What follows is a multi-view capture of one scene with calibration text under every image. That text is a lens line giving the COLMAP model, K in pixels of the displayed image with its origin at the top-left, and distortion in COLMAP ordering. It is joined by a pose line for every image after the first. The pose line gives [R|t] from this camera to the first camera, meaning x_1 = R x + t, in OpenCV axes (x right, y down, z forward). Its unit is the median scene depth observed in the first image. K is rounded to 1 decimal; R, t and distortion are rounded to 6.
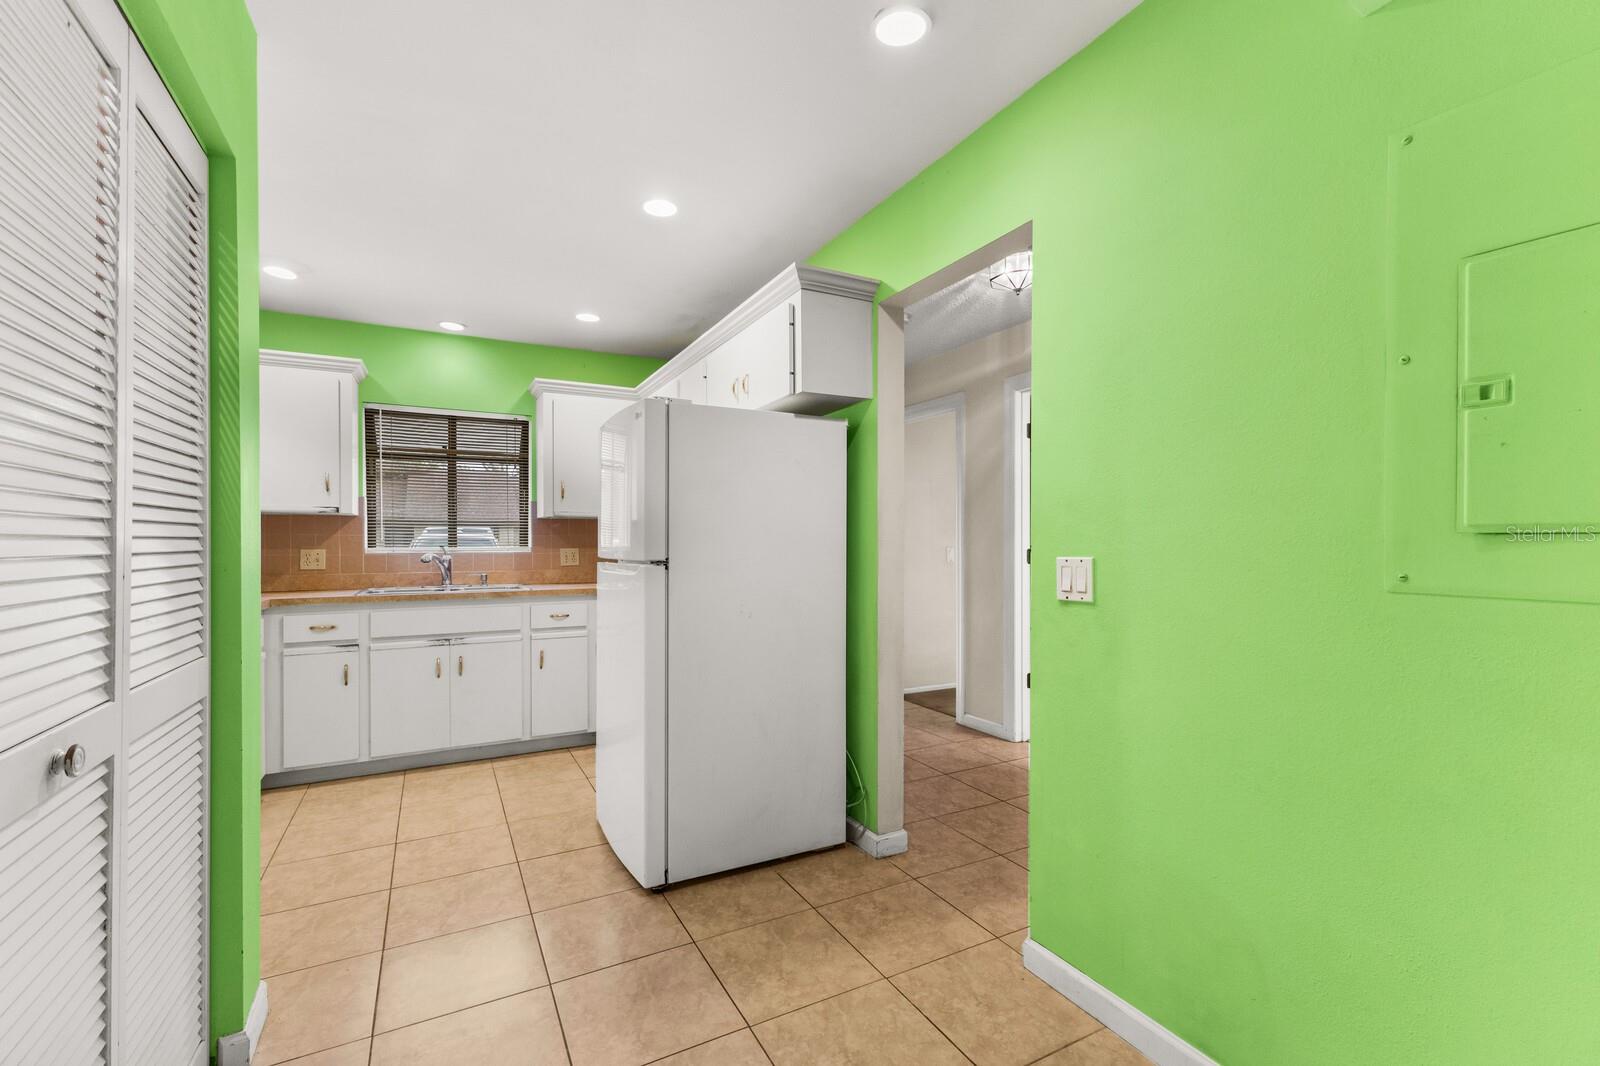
lens RADIAL K [[693.2, 0, 803.4], [0, 693.2, 545.4], [0, 0, 1]] dist [0.009051, -0.000156]
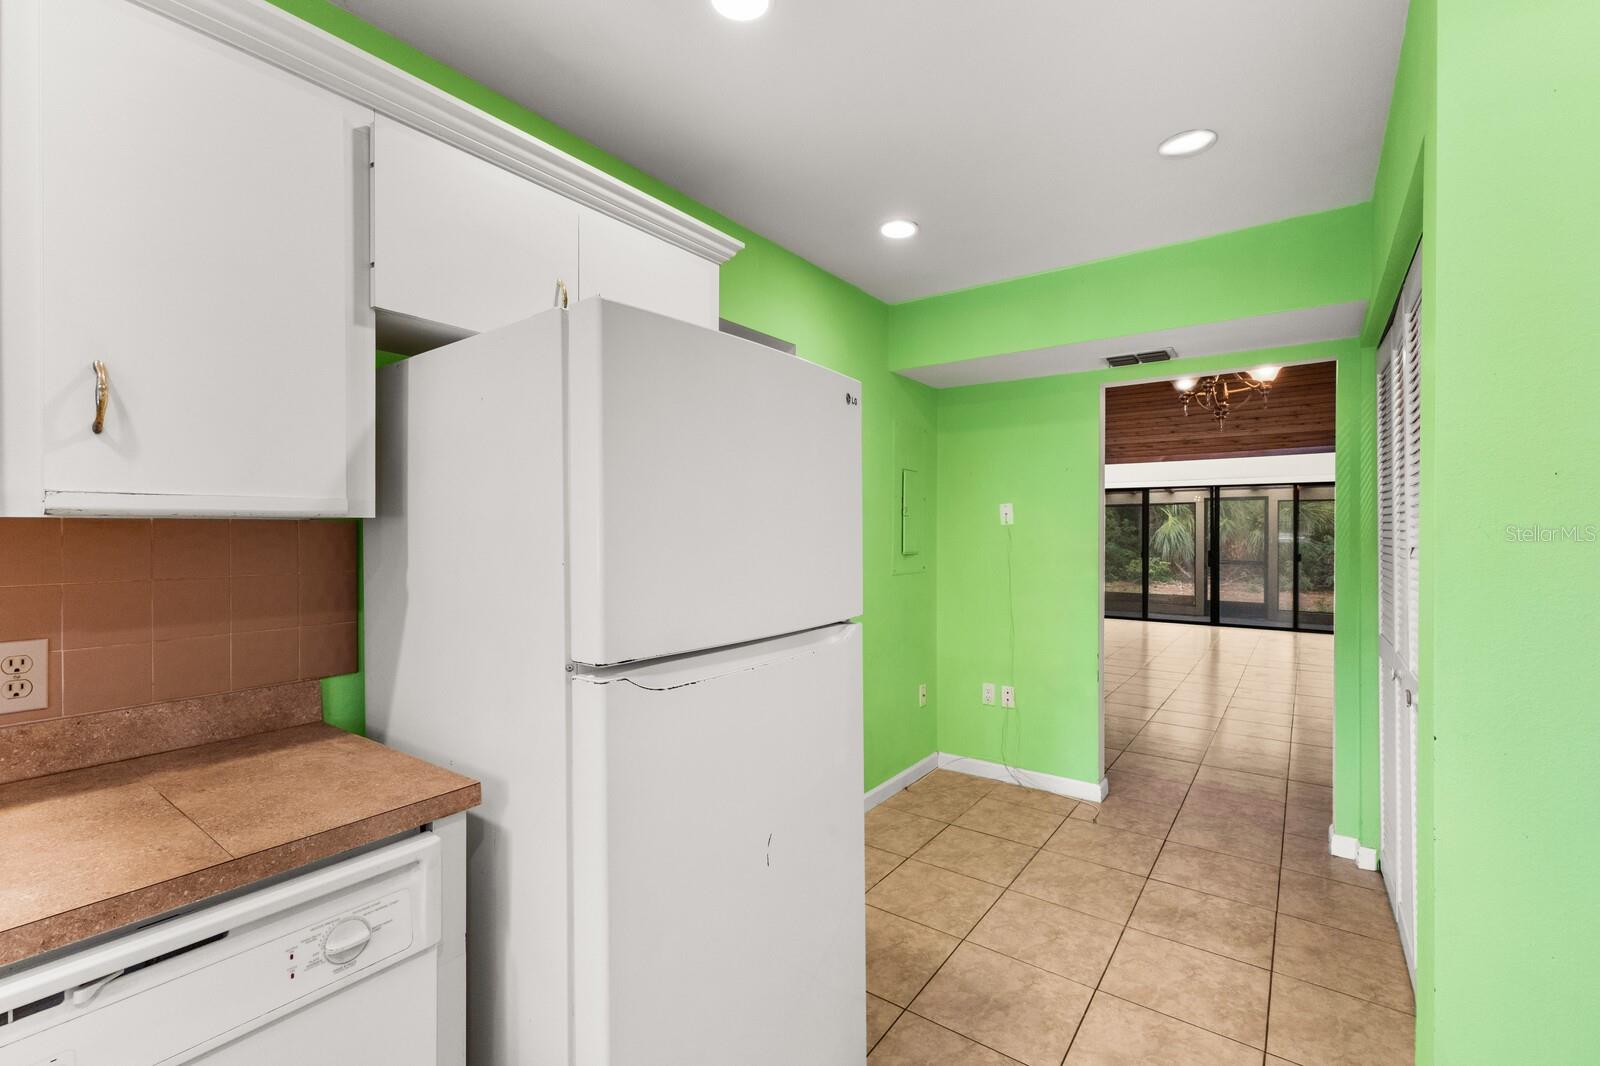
lens RADIAL K [[699.0, 0, 798.1], [0, 699.0, 529.8], [0, 0, 1]] dist [0.002907, -0.000065]
pose [[-0.438440, 0.001594, 0.898759, -0.493123], [0.004381, 0.999990, 0.000363, -0.038673], [-0.898750, 0.004096, -0.438443, 0.808556]]
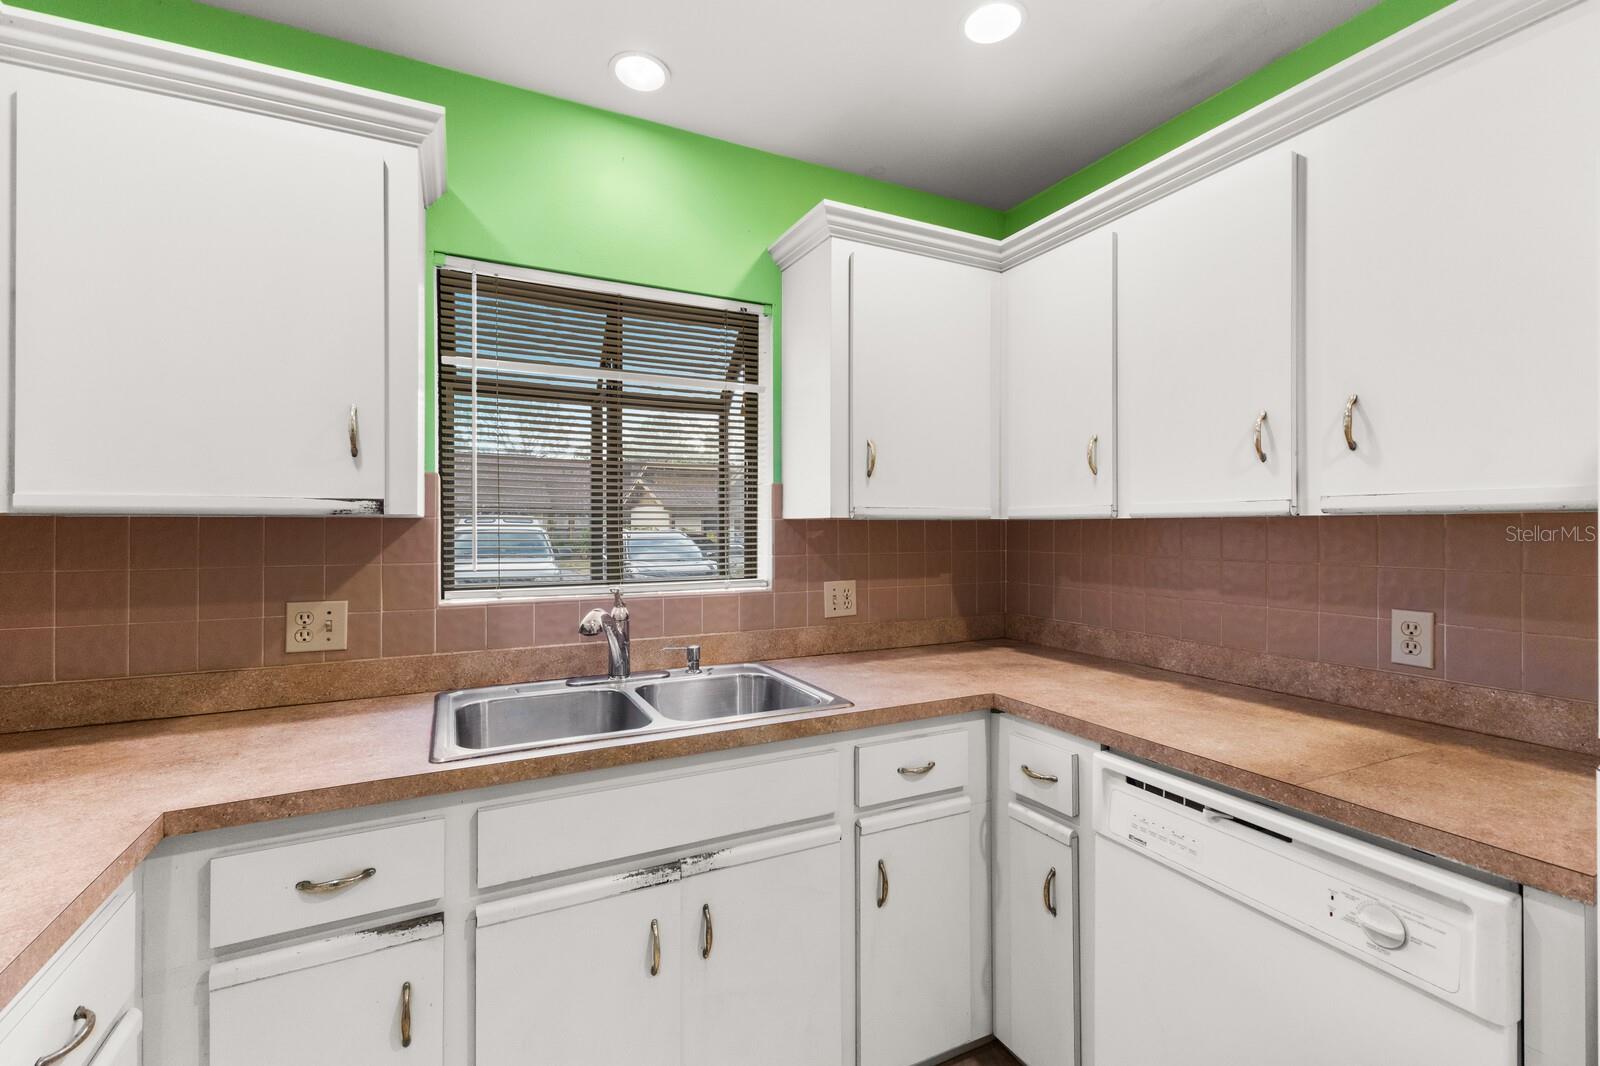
lens RADIAL K [[694.5, 0, 803.7], [0, 694.5, 524.2], [0, 0, 1]] dist [0.010133, -0.000671]
pose [[0.999745, 0.000506, -0.022590, -0.406627], [-0.000639, 0.999983, -0.005874, -0.037602], [0.022587, 0.005887, 0.999728, 0.591888]]
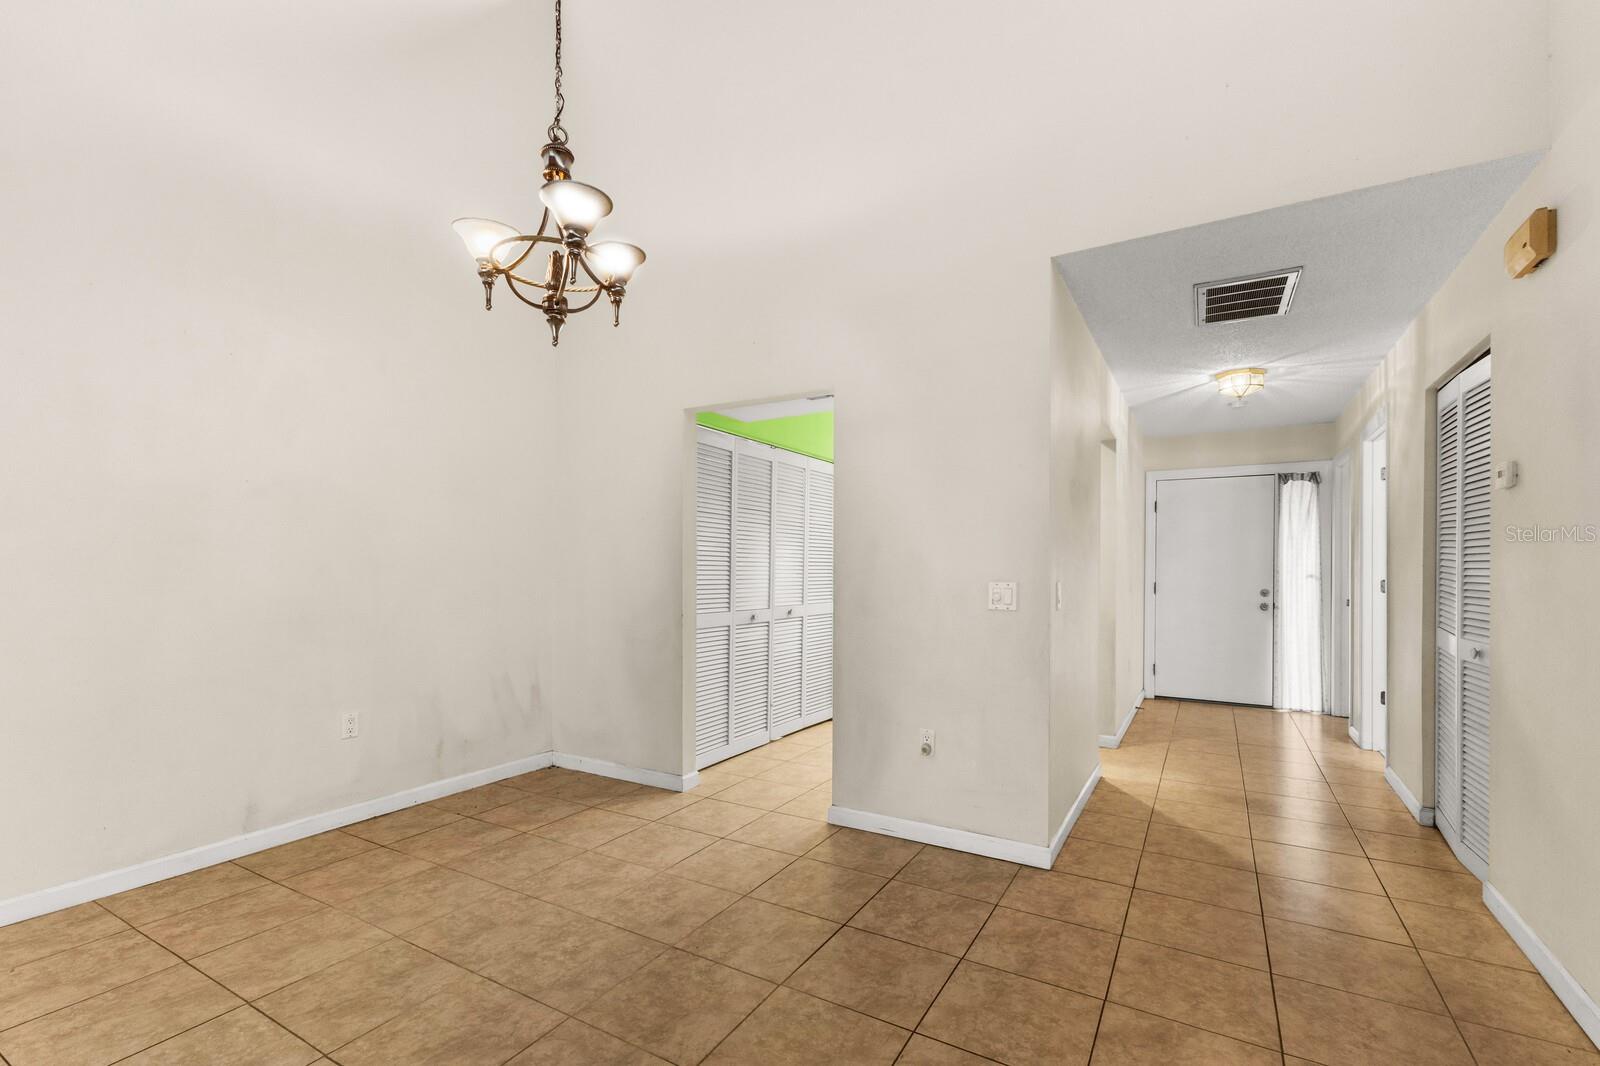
lens RADIAL K [[701.5, 0, 805.7], [0, 701.5, 566.8], [0, 0, 1]] dist [0.015653, -0.000148]
pose [[0.530351, 0.000484, -0.847778, 0.840109], [-0.011040, 0.999919, -0.006335, 0.000758], [0.847707, 0.012719, 0.530313, -0.423181]]
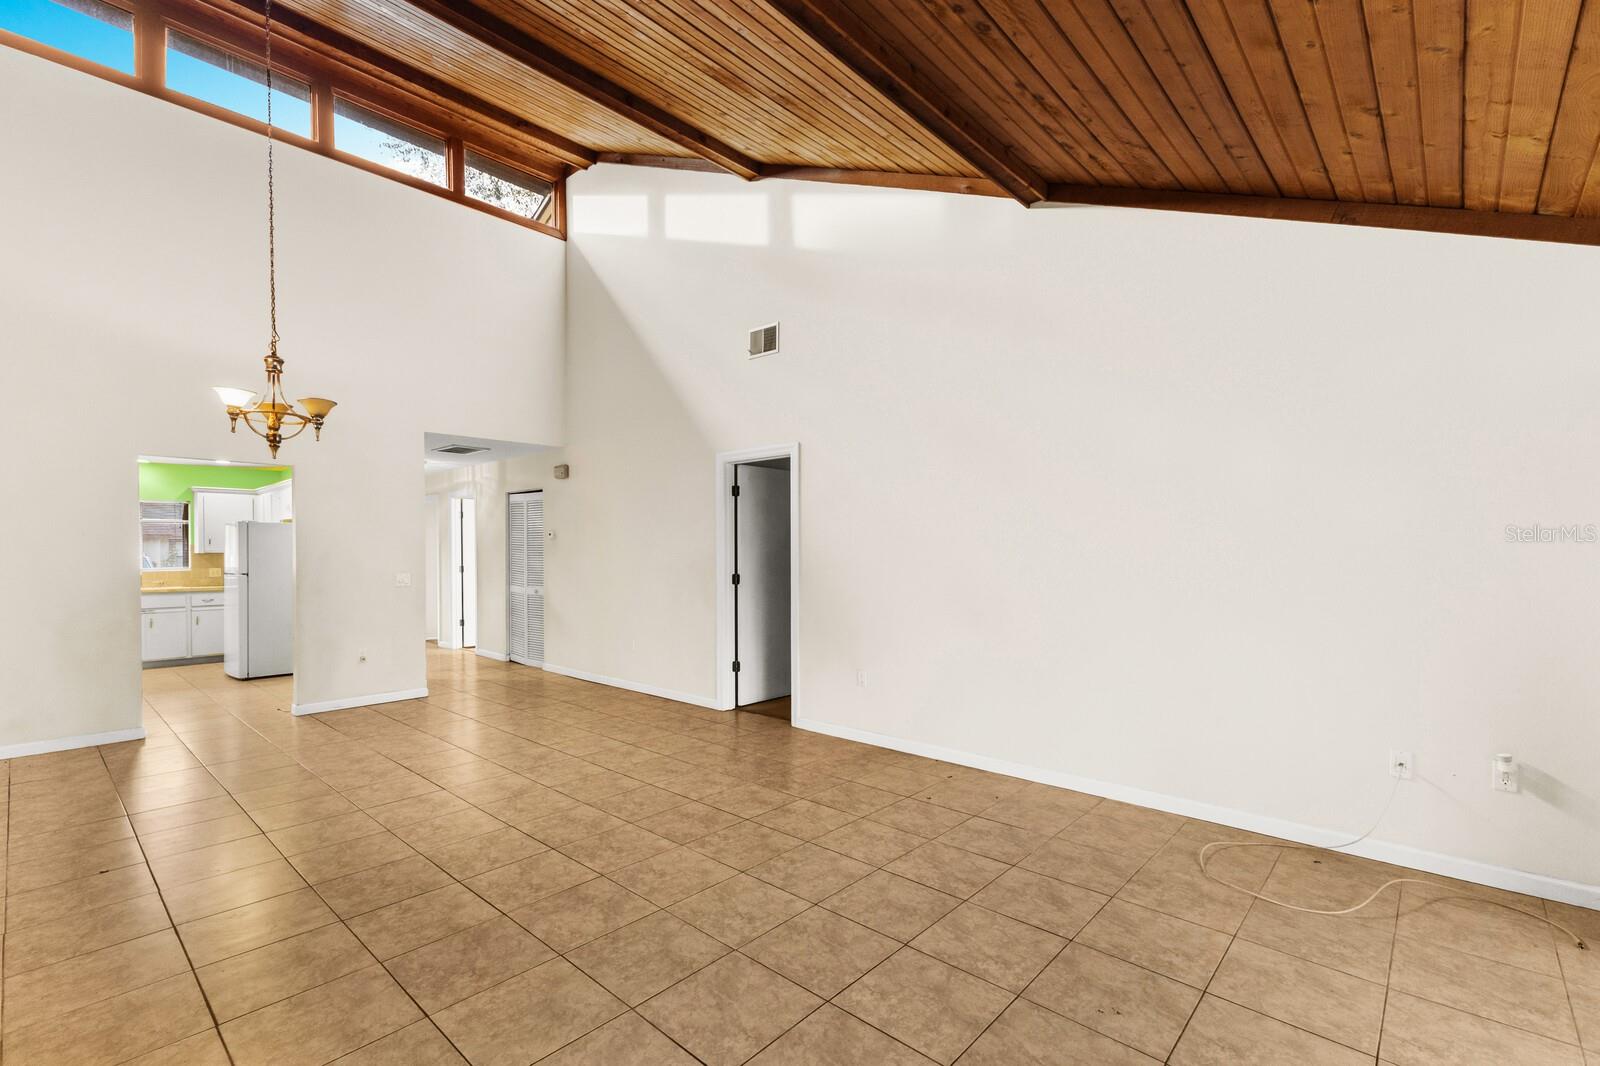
lens RADIAL K [[705.6, 0, 810.6], [0, 705.6, 556.7], [0, 0, 1]] dist [0.012781, -0.000213]
pose [[0.939230, -0.005927, 0.343238, 0.641887], [0.005653, 0.999982, 0.001801, -0.025829], [-0.343243, 0.000249, 0.939247, -1.702882]]
